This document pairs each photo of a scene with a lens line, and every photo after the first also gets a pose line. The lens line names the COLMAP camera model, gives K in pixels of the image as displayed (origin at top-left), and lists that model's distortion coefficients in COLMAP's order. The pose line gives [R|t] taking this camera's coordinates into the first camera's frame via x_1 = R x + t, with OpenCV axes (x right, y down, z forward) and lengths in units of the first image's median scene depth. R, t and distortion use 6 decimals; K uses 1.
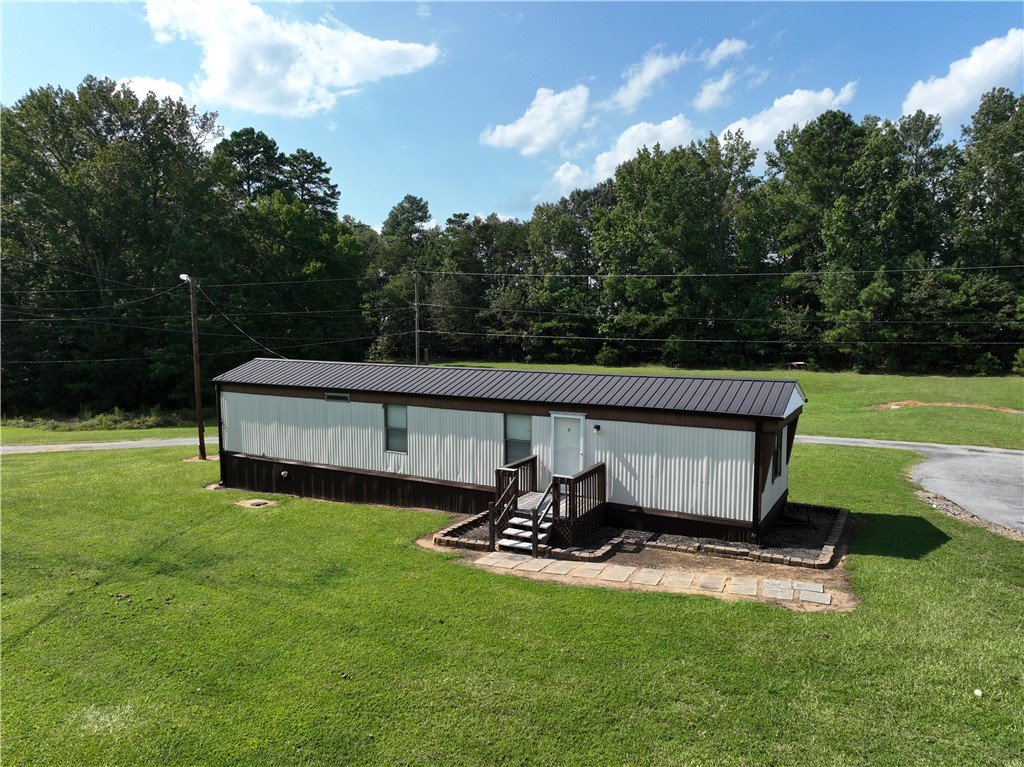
lens RADIAL K [[707.5, 0, 536.2], [0, 707.5, 384.5], [0, 0, 1]] dist [0.048509, 0.000487]
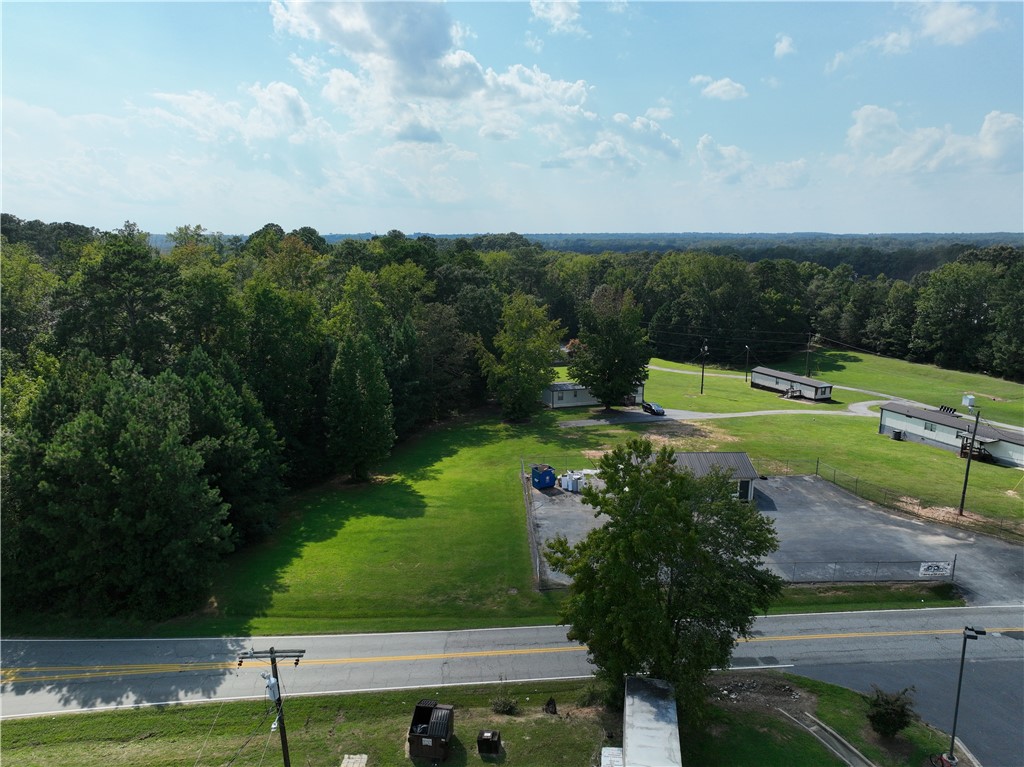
lens RADIAL K [[707.5, 0, 536.2], [0, 707.5, 384.5], [0, 0, 1]] dist [0.048509, 0.000487]
pose [[0.776717, 0.127631, -0.616783, 1.156461], [-0.064294, 0.990205, 0.123938, -0.316954], [0.626560, -0.056609, 0.777315, -3.000191]]
